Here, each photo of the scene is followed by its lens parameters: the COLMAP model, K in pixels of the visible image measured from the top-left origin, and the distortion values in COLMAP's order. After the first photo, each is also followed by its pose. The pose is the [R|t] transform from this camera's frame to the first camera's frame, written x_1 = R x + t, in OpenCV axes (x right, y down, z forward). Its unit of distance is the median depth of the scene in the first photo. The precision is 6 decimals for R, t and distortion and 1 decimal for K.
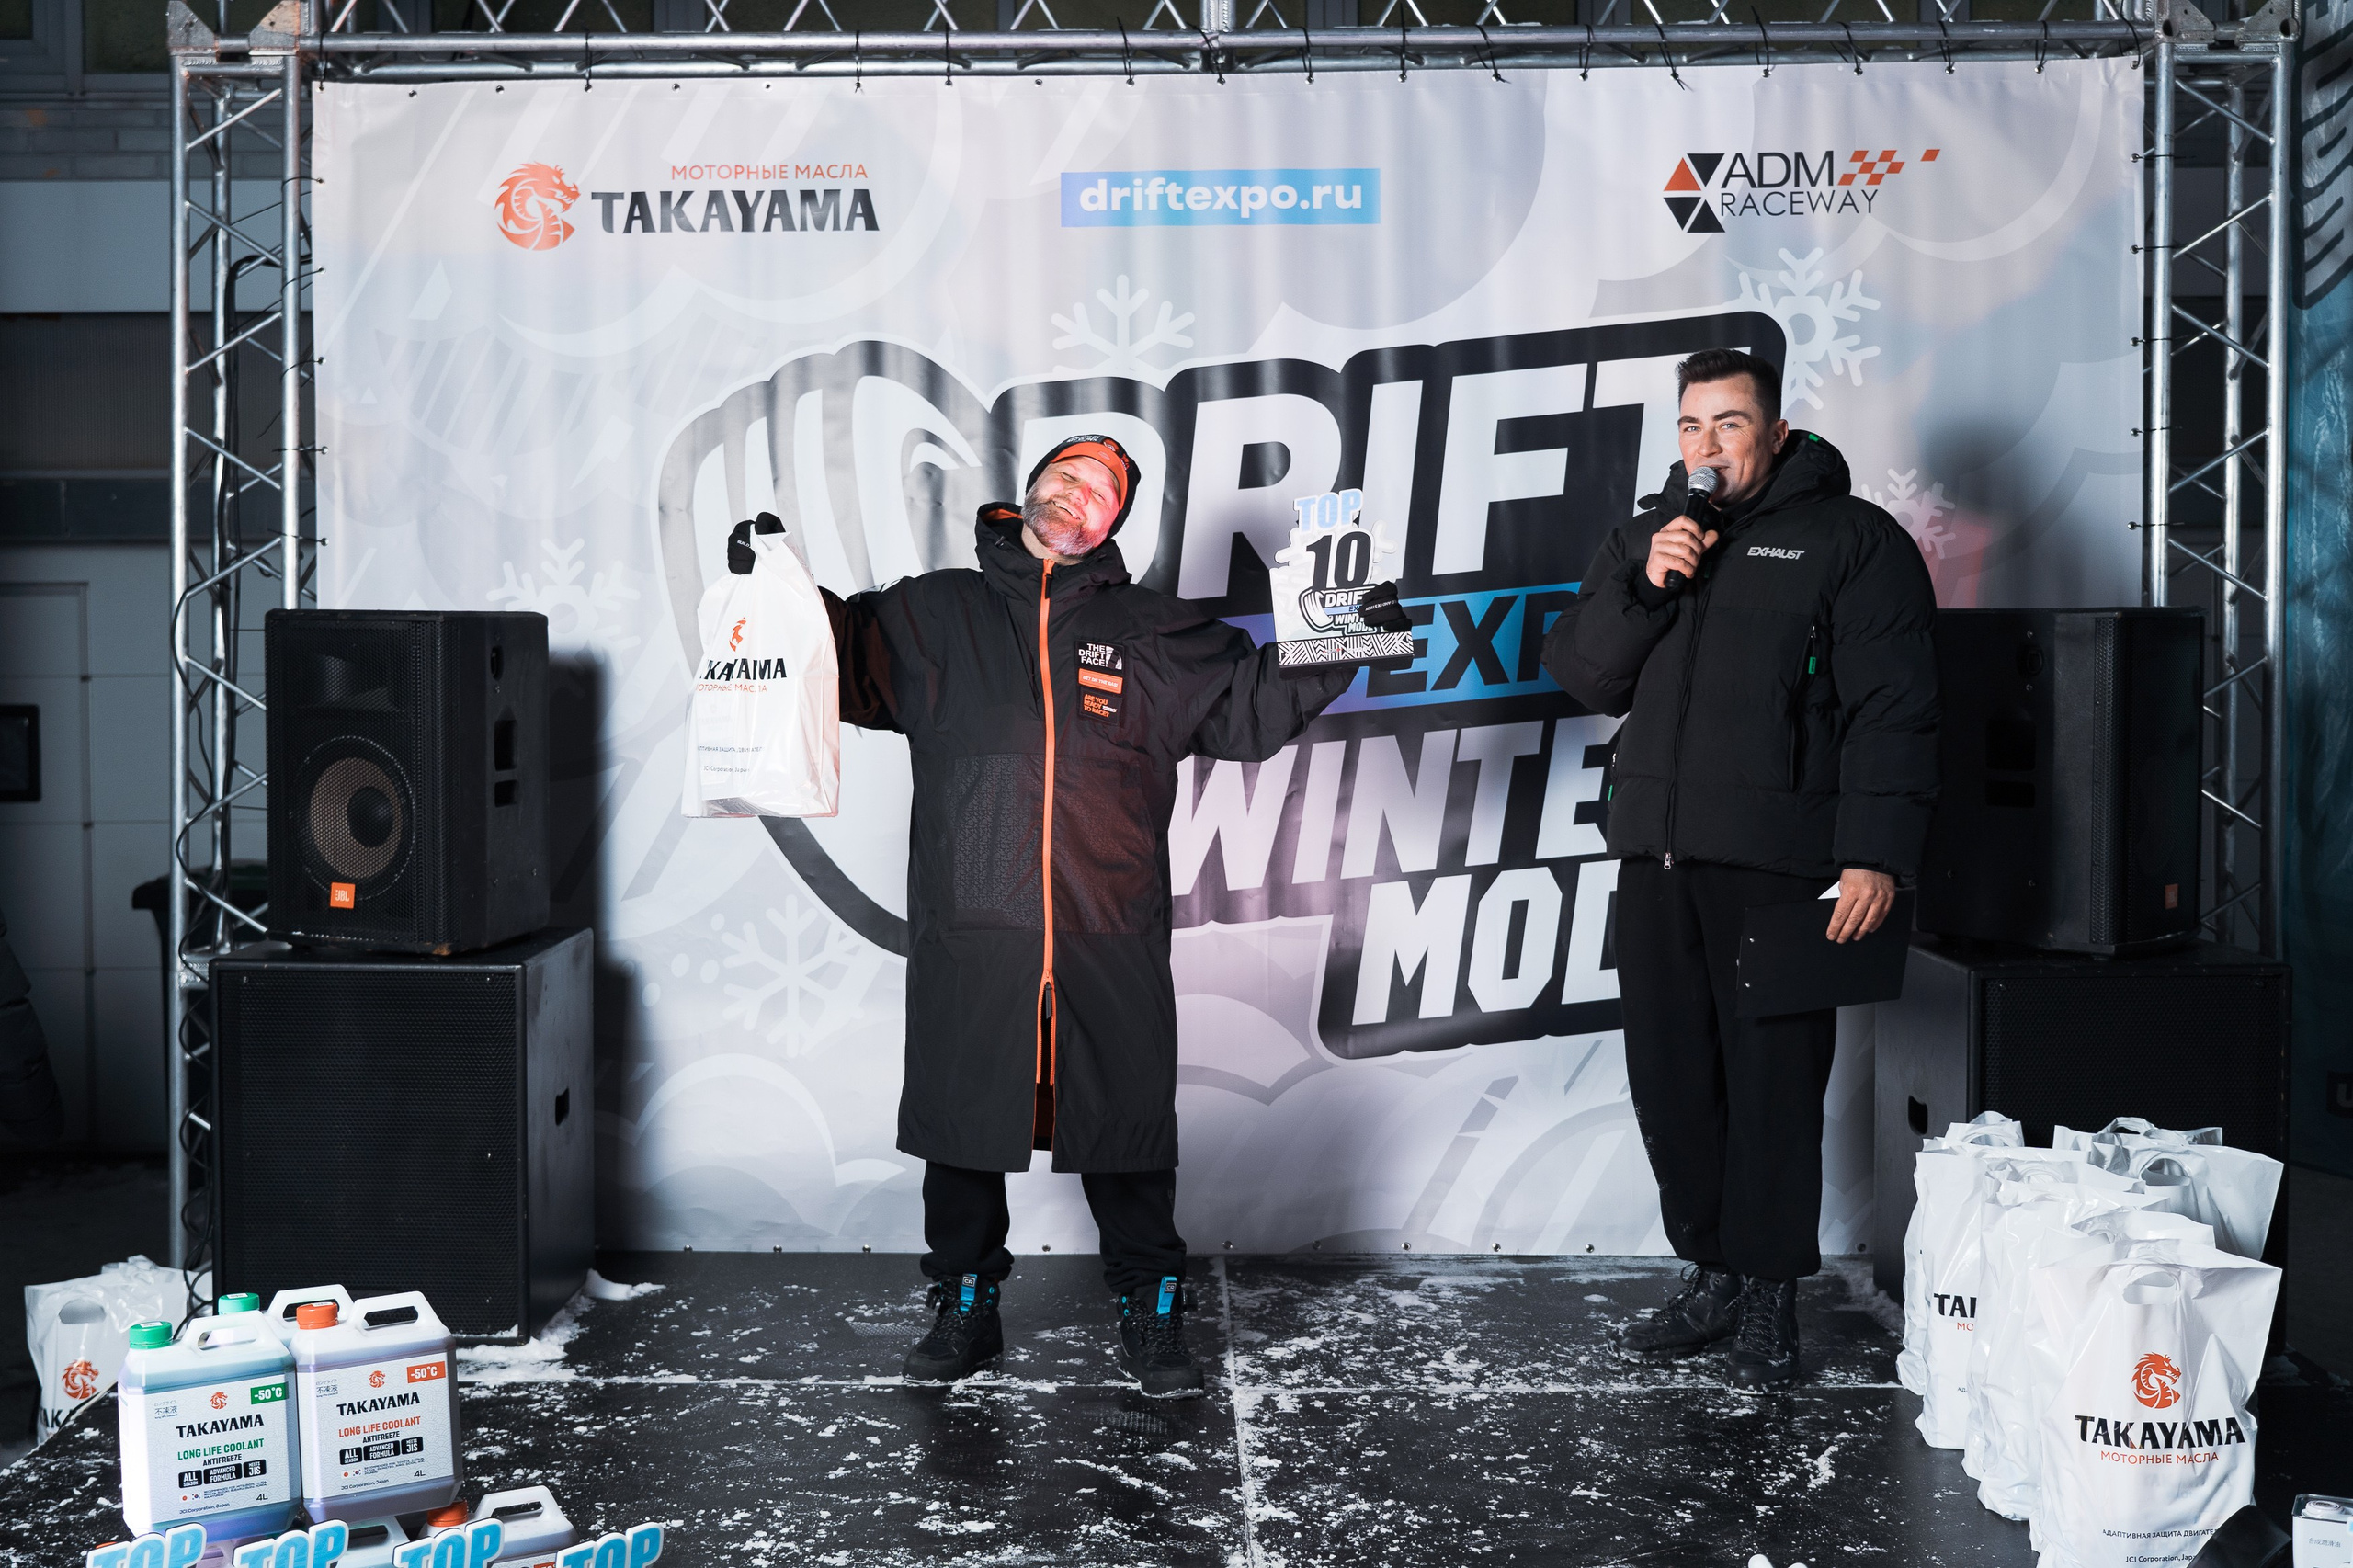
lens RADIAL K [[2298.1, 0, 1227.1], [0, 2298.1, 781.3], [0, 0, 1]] dist [-0.128934, 0.332320]
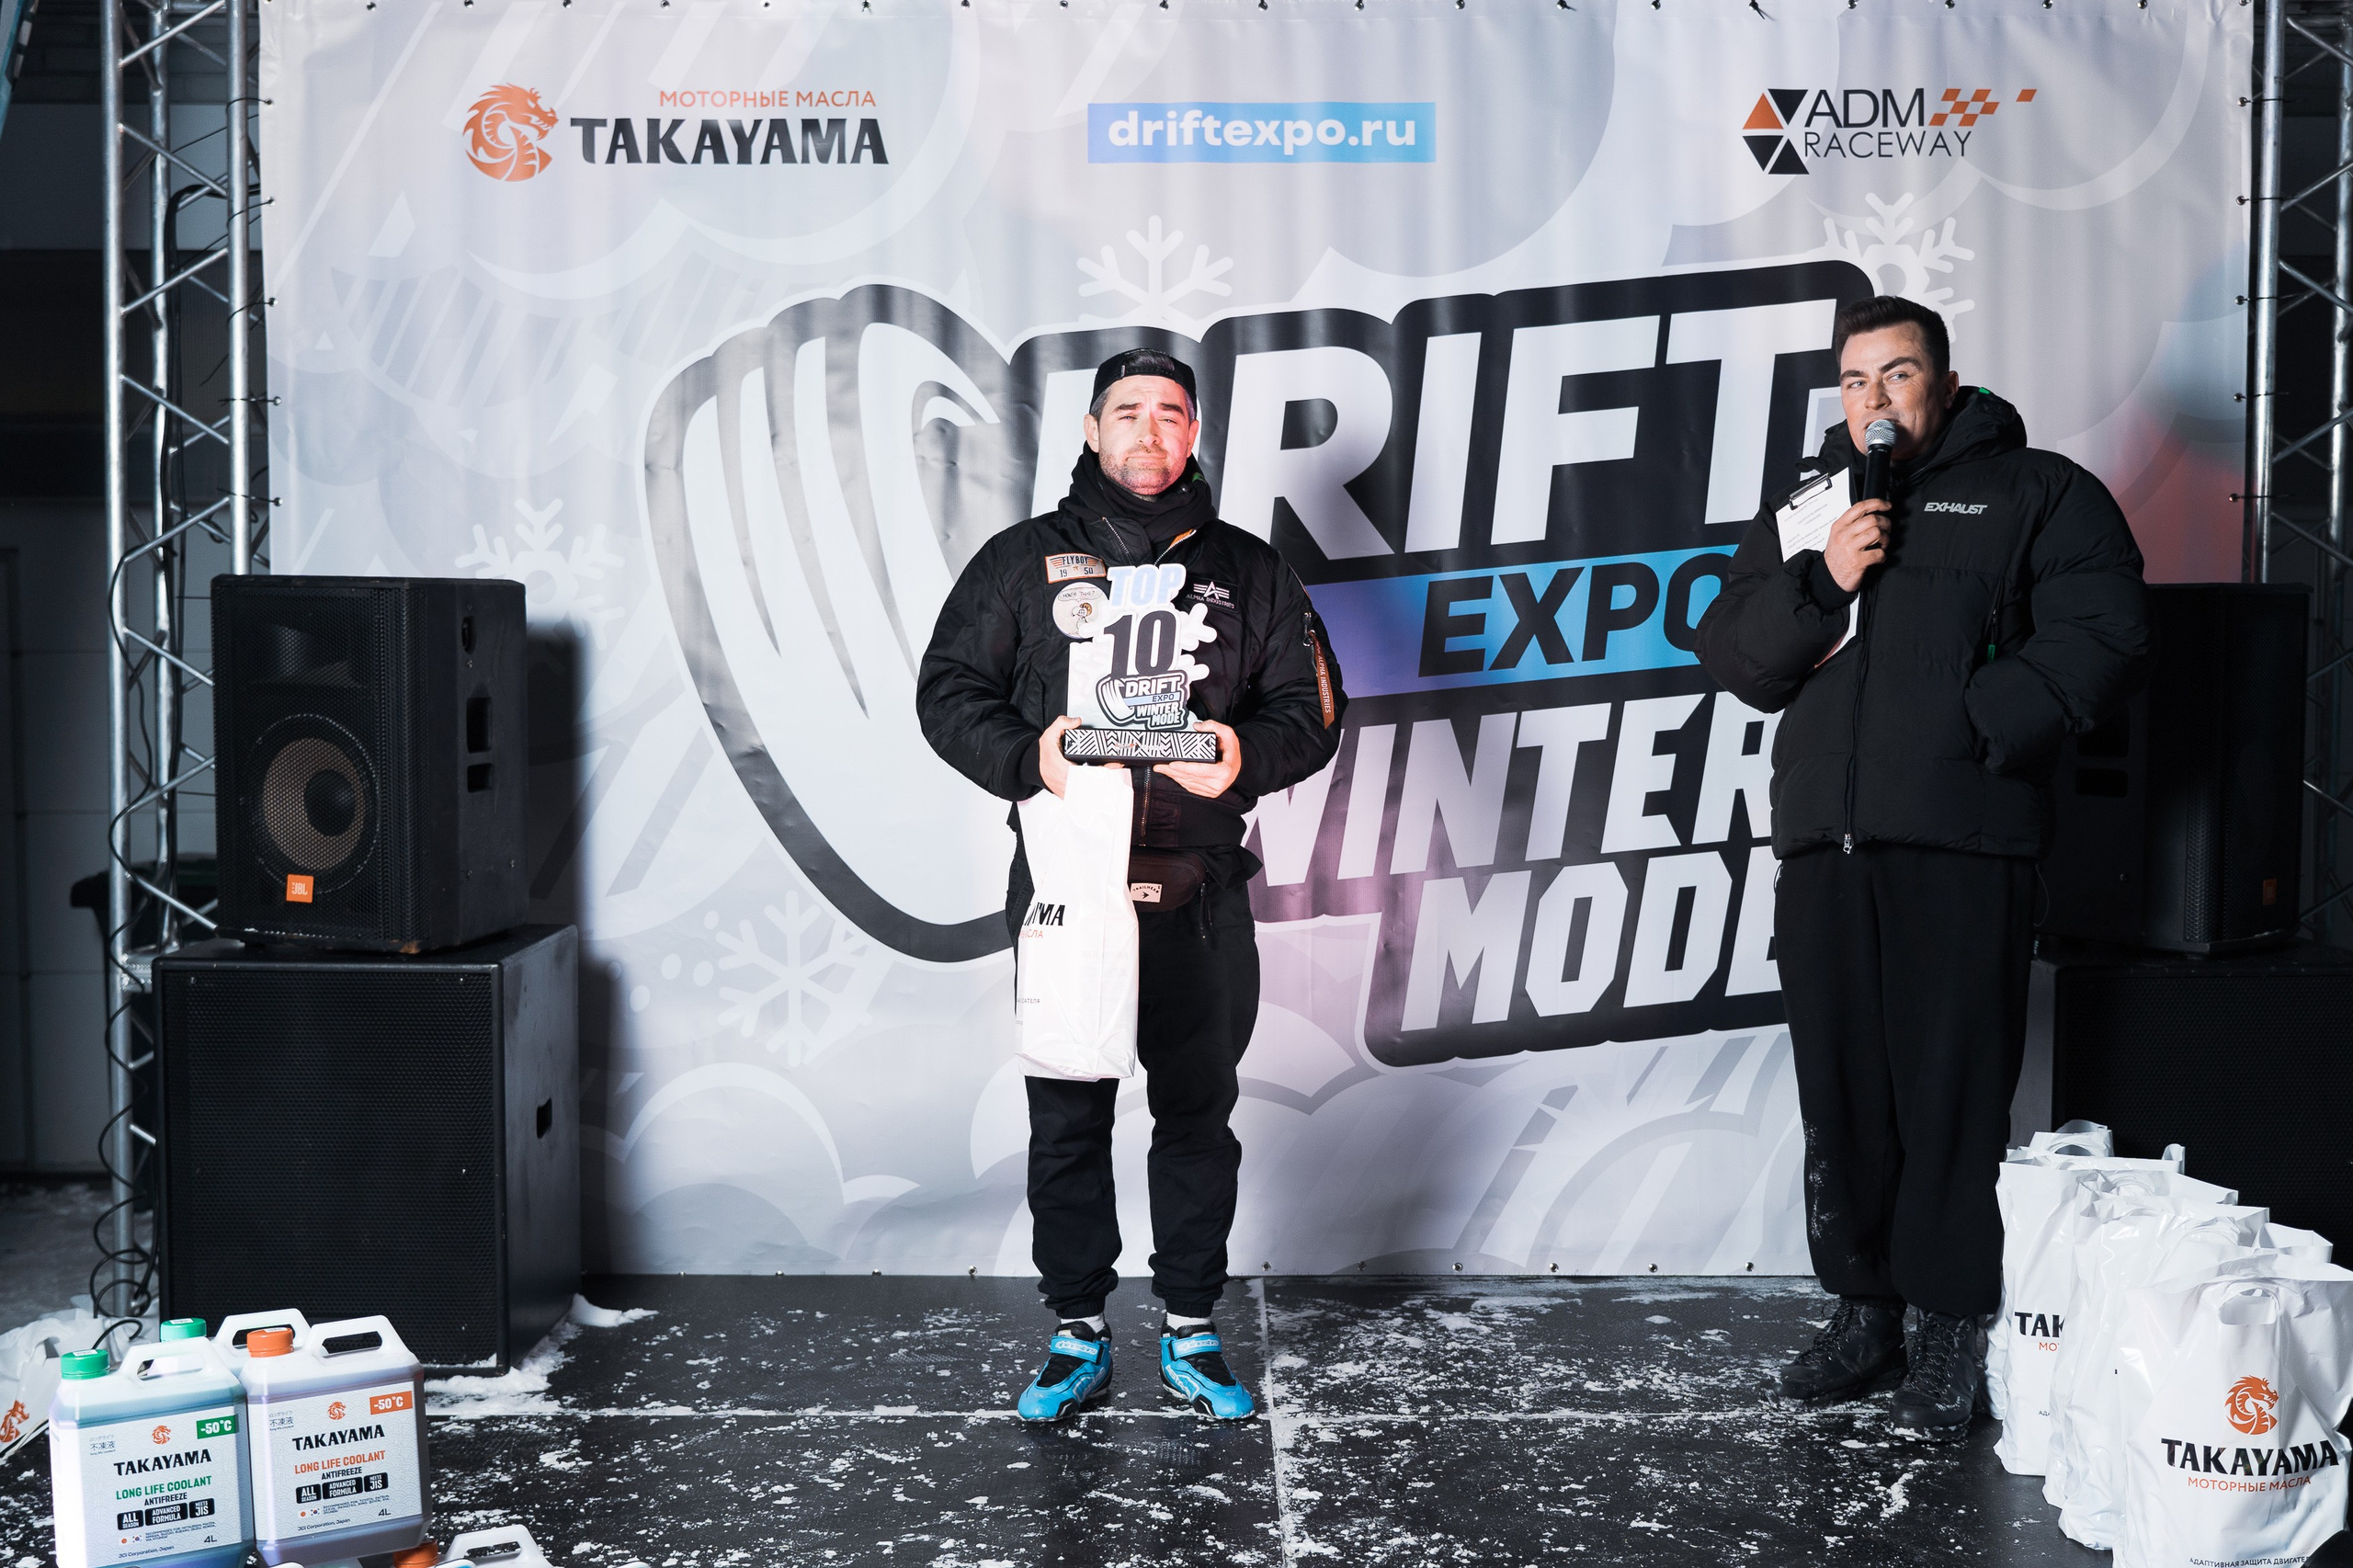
lens RADIAL K [[2261.2, 0, 1315.6], [0, 2261.2, 779.7], [0, 0, 1]] dist [-0.034874, 0.010643]
pose [[0.999702, 0.002859, 0.024261, -0.002554], [-0.003060, 0.999961, 0.008275, -0.002667], [-0.024237, -0.008347, 0.999671, 0.089379]]
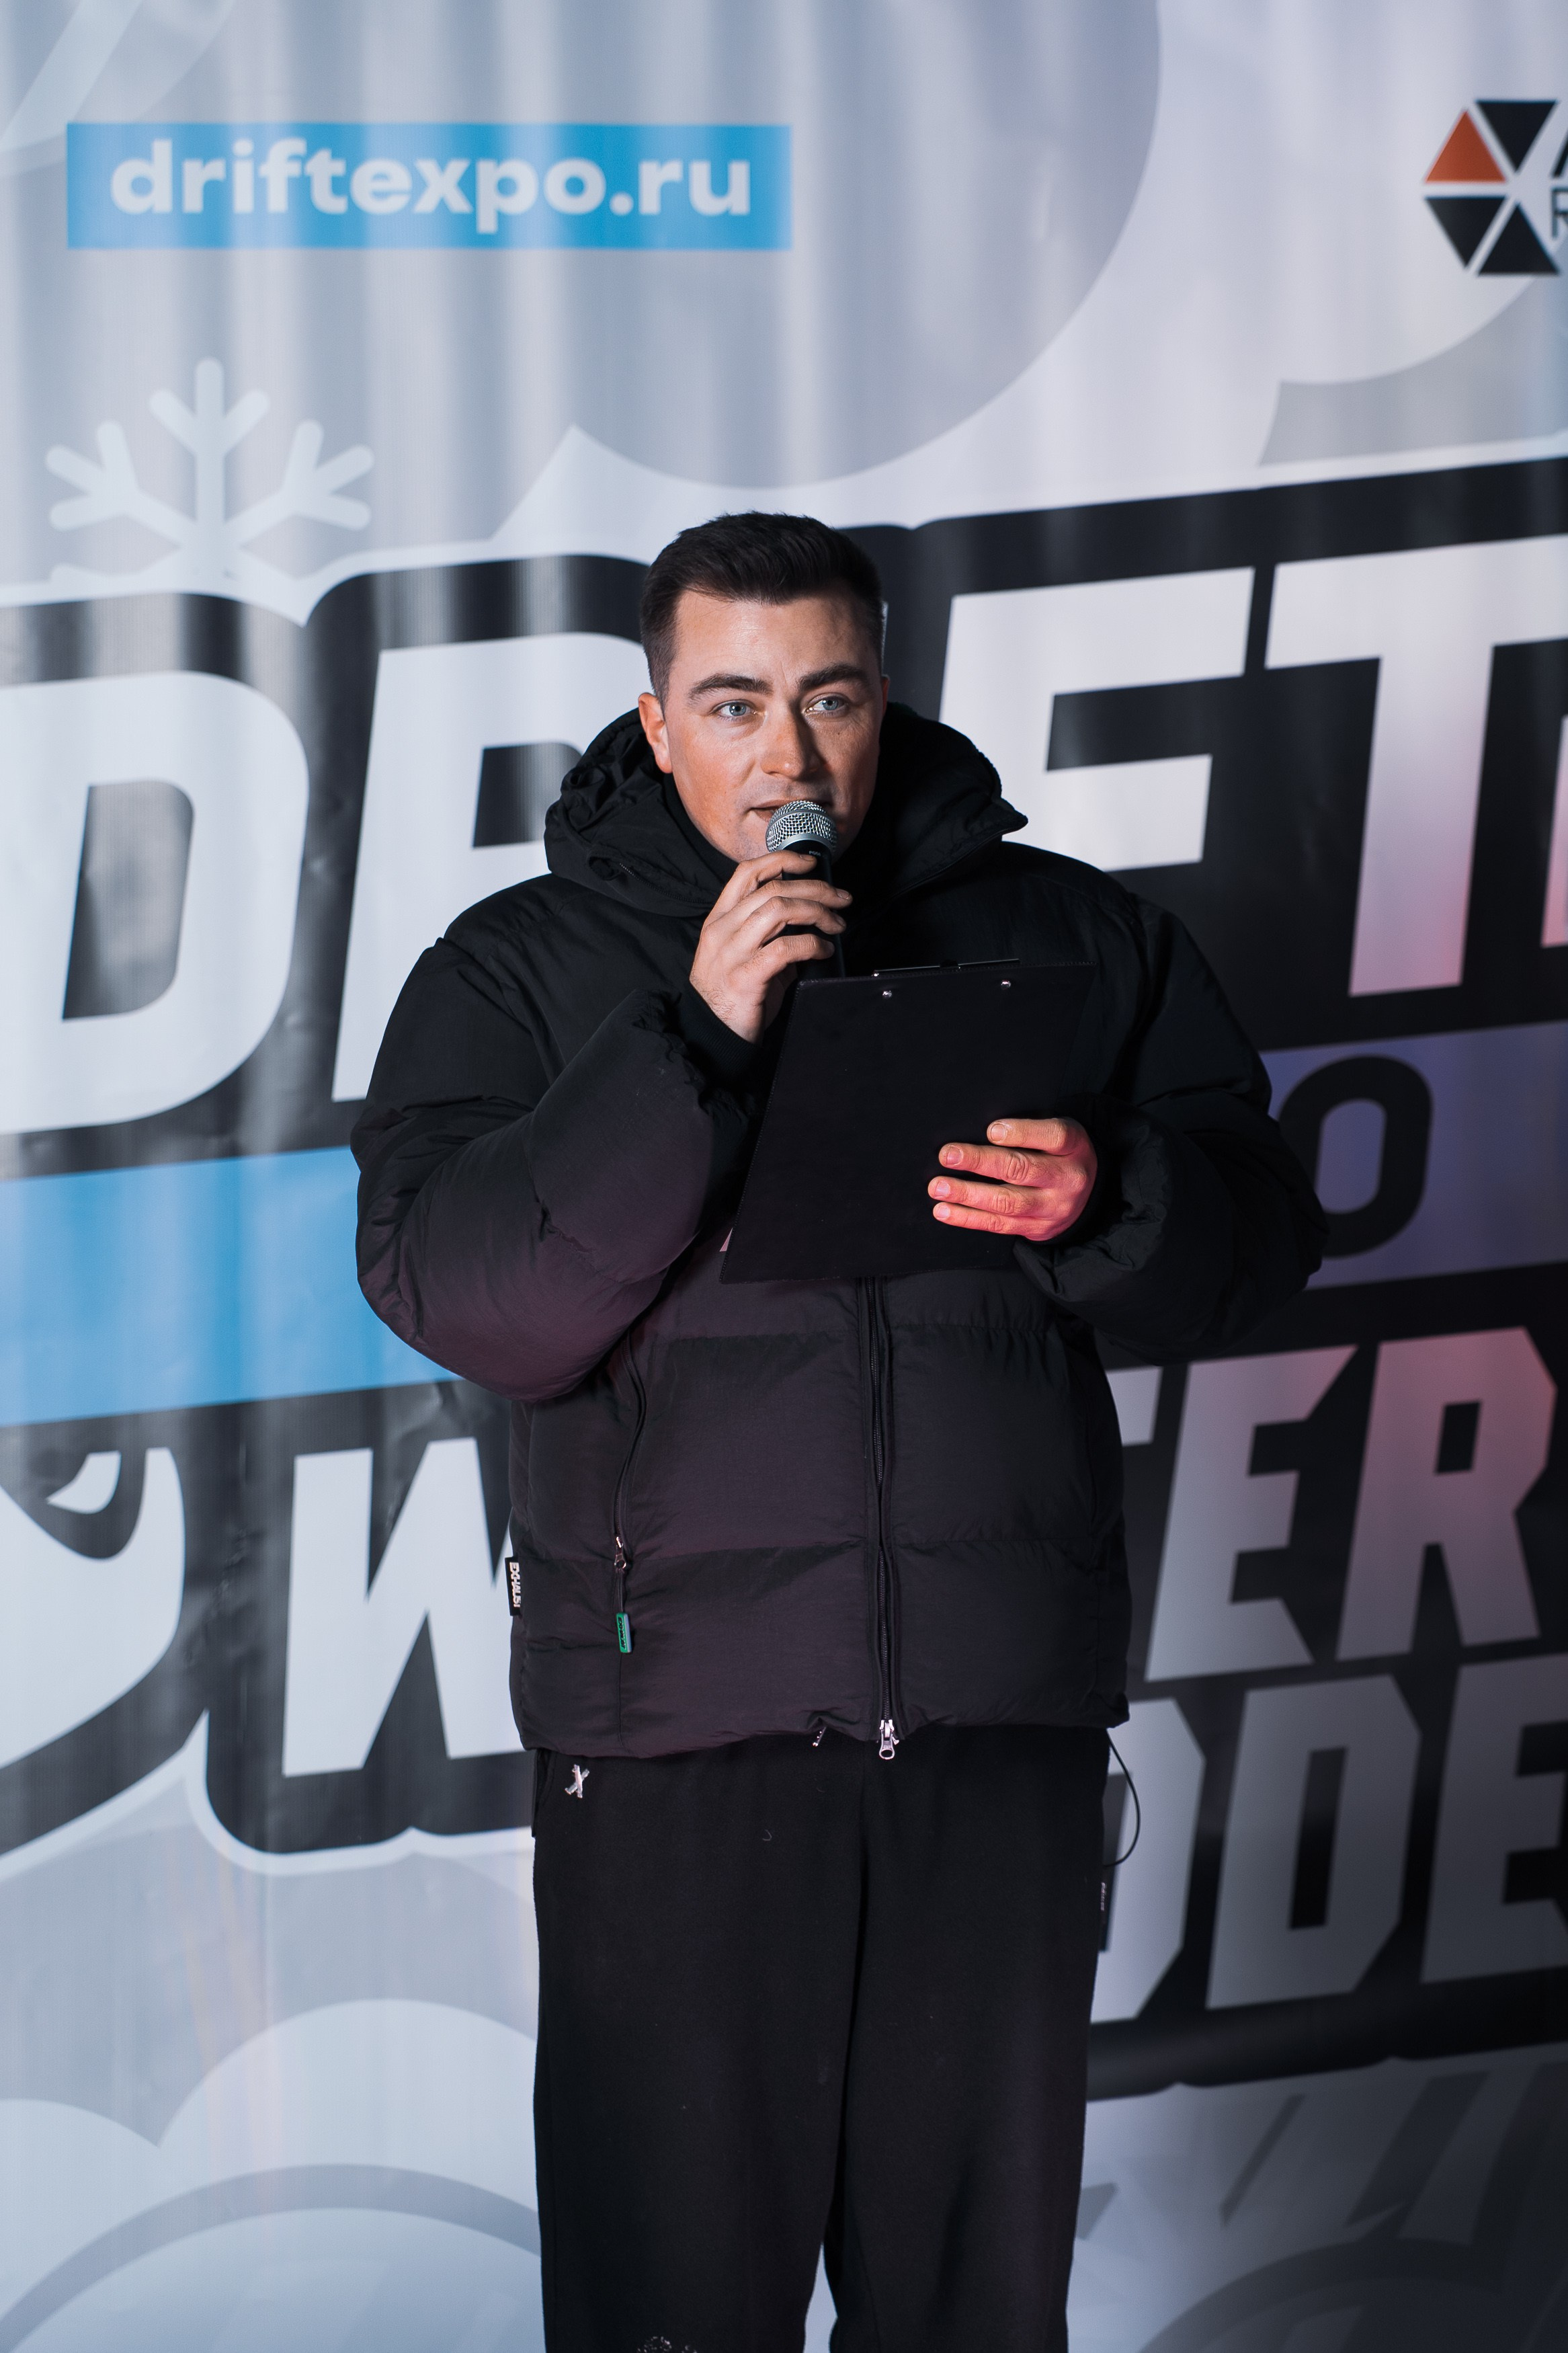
lens RADIAL K [[6071.0, 0, 912.9], [0, 6071.0, 1117.8], [0, 0, 1]] dist [0.041519, -0.164216]
pose [[0.996820, 0.000143, 0.079688, -0.003609], [0.005136, 0.997804, -0.066042, 0.002587], [-0.079522, 0.066241, 0.994630, -0.167117]]
